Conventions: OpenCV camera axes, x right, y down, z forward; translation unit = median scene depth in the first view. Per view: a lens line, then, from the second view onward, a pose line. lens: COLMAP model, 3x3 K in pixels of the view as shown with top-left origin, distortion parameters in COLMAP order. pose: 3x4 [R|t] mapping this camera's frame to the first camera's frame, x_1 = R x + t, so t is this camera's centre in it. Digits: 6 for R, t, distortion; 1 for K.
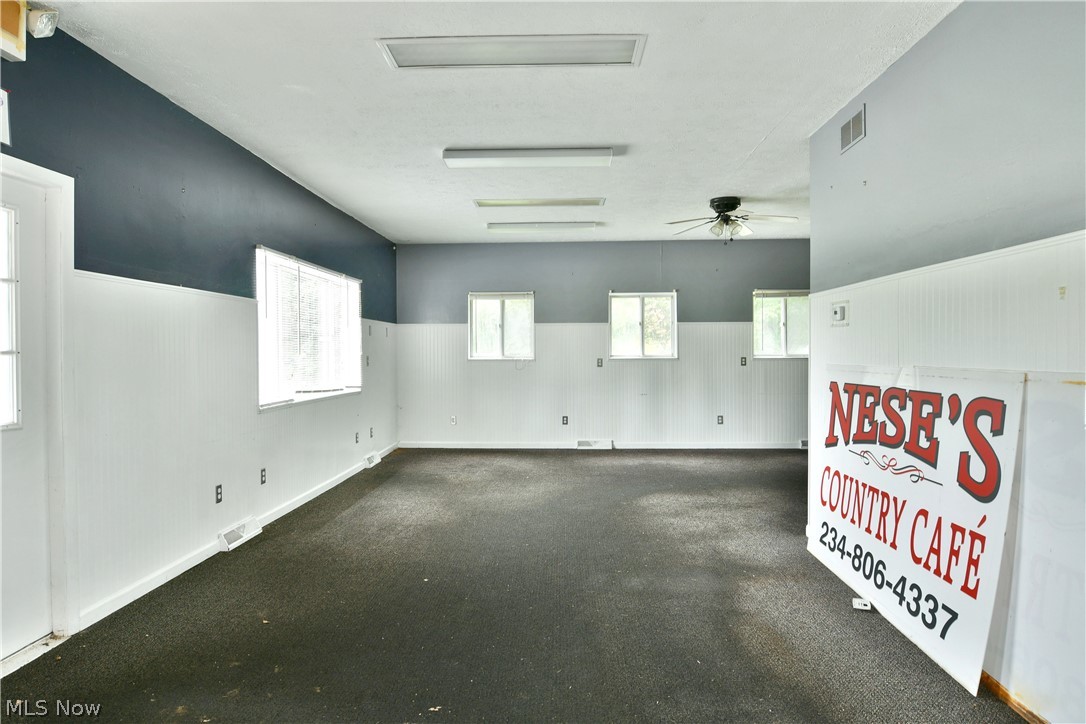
lens RADIAL K [[662.1, 0, 535.8], [0, 662.1, 358.6], [0, 0, 1]] dist [-0.006779, 0.001277]
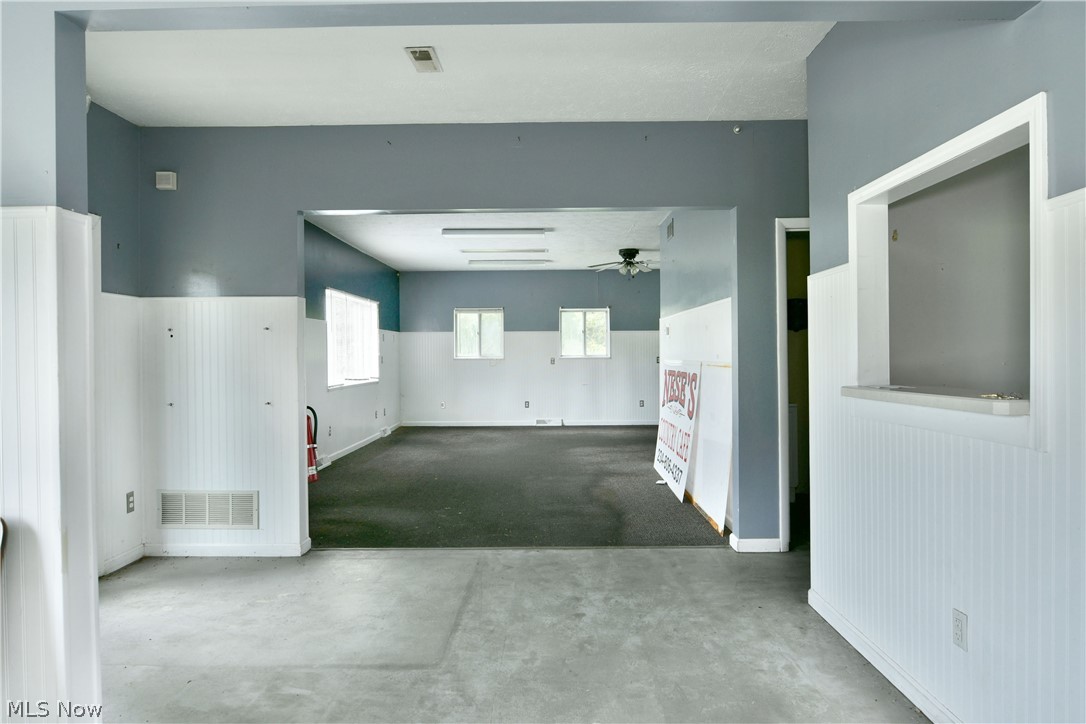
lens RADIAL K [[685.0, 0, 543.0], [0, 685.0, 362.0], [0, 0, 1]] dist [-0.006239, -0.001842]
pose [[0.999325, -0.002273, 0.036654, 0.034023], [0.002148, 0.999992, 0.003439, 0.004416], [-0.036662, -0.003358, 0.999322, -0.497154]]
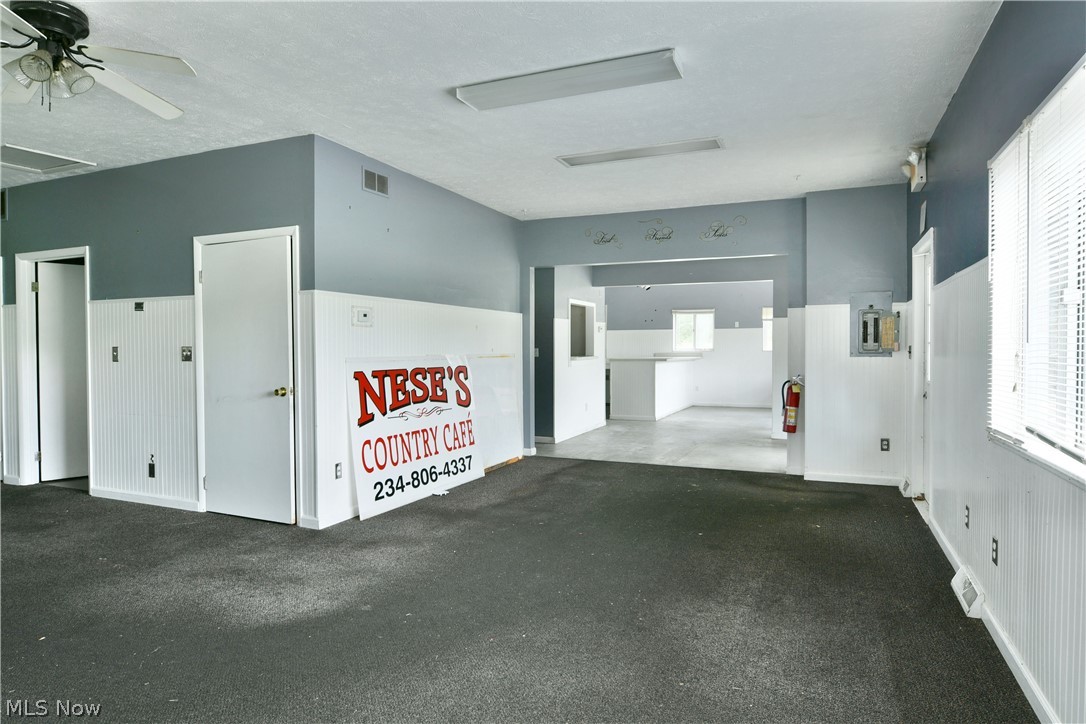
lens RADIAL K [[665.8, 0, 536.7], [0, 665.8, 362.7], [0, 0, 1]] dist [-0.023641, 0.000318]
pose [[-0.935614, 0.000840, 0.353024, -0.174719], [0.011325, 0.999554, 0.027636, -0.006877], [-0.352843, 0.029855, -0.935206, 1.237098]]
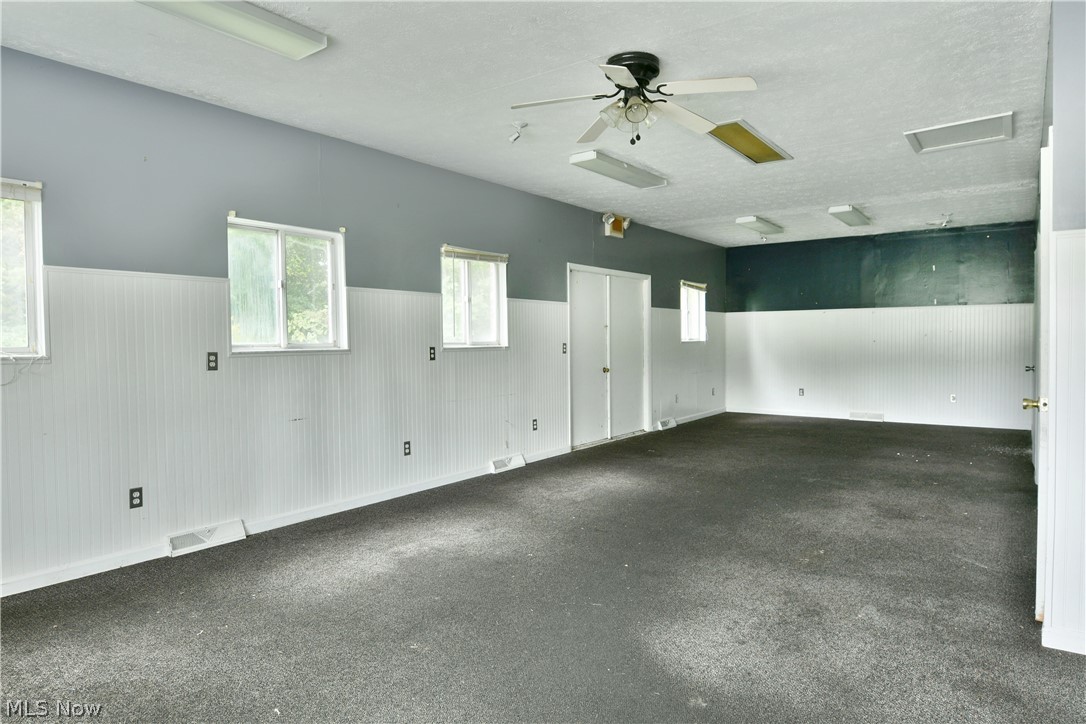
lens RADIAL K [[660.3, 0, 540.0], [0, 660.3, 360.4], [0, 0, 1]] dist [-0.011484, -0.004745]
pose [[0.560448, -0.026076, 0.827779, -0.210452], [0.014439, 0.999660, 0.021715, -0.001957], [-0.828064, -0.000218, 0.560633, 0.713175]]
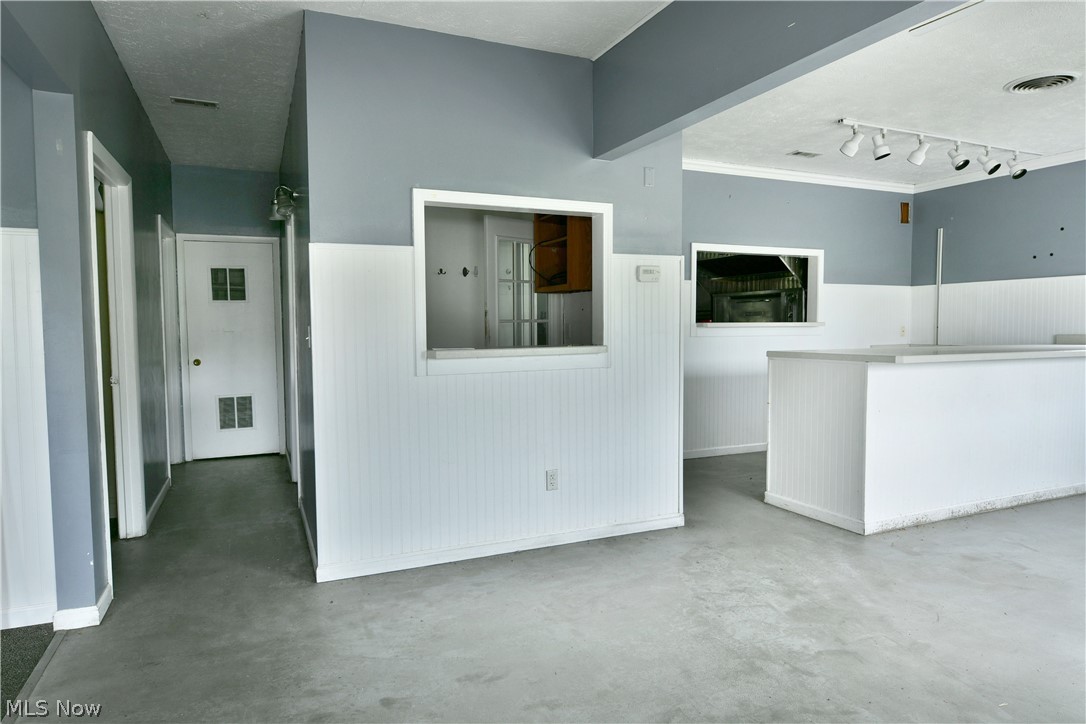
lens RADIAL K [[660.3, 0, 540.0], [0, 660.3, 360.4], [0, 0, 1]] dist [-0.011484, -0.004745]
pose [[-0.448411, -0.036140, 0.893097, -0.241191], [0.016879, 0.998662, 0.048886, 0.006348], [-0.893668, 0.036995, -0.447200, 0.072726]]
